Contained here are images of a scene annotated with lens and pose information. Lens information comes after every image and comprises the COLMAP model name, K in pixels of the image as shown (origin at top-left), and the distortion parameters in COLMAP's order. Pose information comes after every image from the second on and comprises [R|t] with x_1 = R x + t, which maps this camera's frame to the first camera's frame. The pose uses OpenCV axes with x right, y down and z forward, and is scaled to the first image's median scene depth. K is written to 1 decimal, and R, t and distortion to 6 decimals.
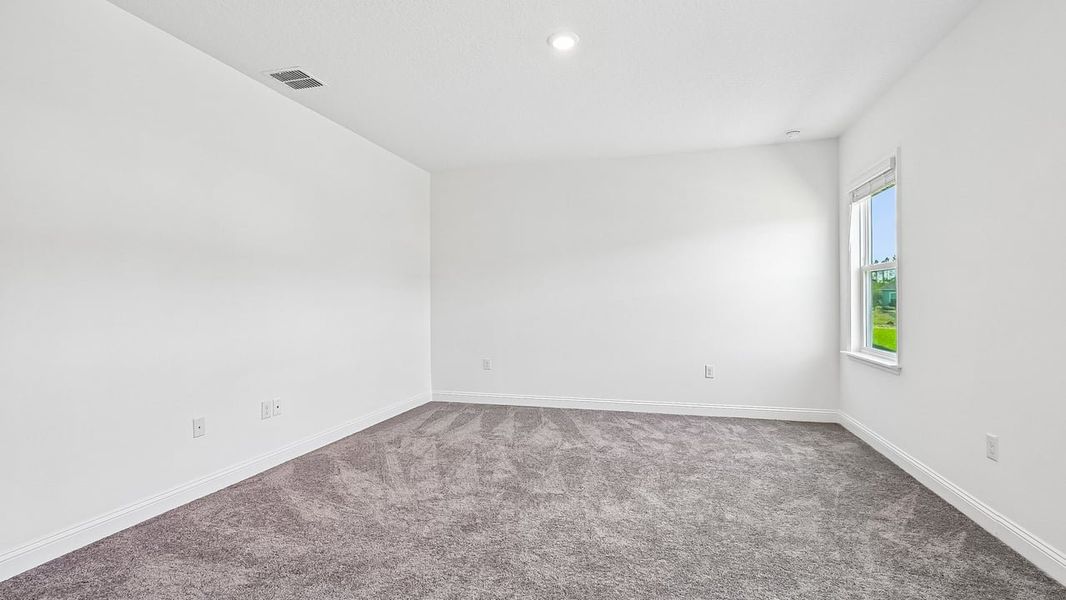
lens RADIAL K [[478.4, 0, 536.2], [0, 478.4, 302.0], [0, 0, 1]] dist [-0.000182, -0.000118]
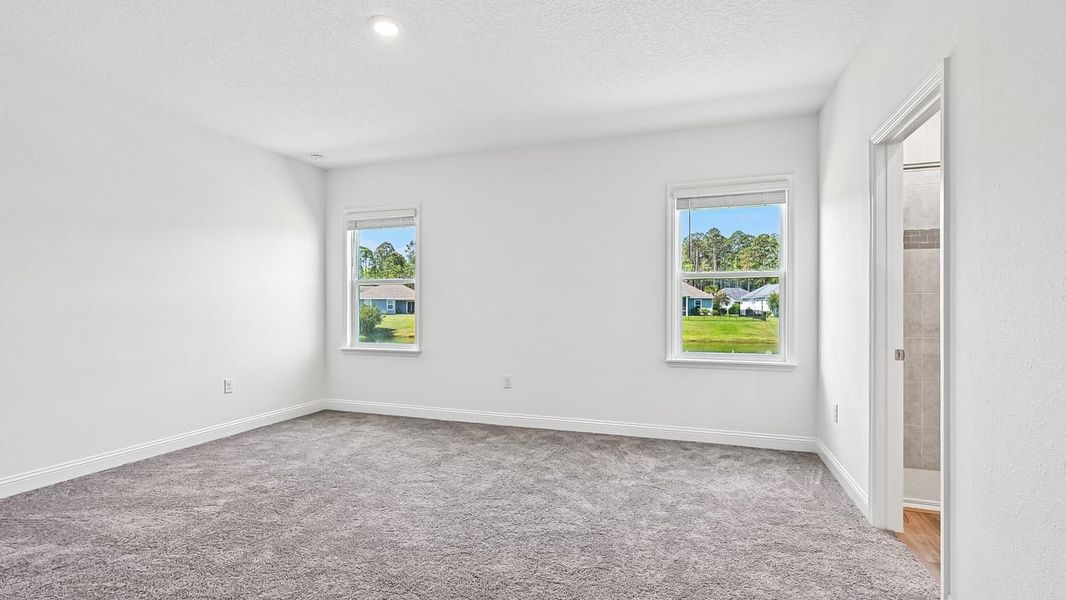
lens RADIAL K [[478.4, 0, 536.2], [0, 478.4, 302.0], [0, 0, 1]] dist [-0.000182, -0.000118]
pose [[0.068793, 0.015071, 0.997517, -0.554038], [0.000126, 0.999886, -0.015116, 0.004025], [-0.997631, 0.001165, 0.068783, 0.420432]]
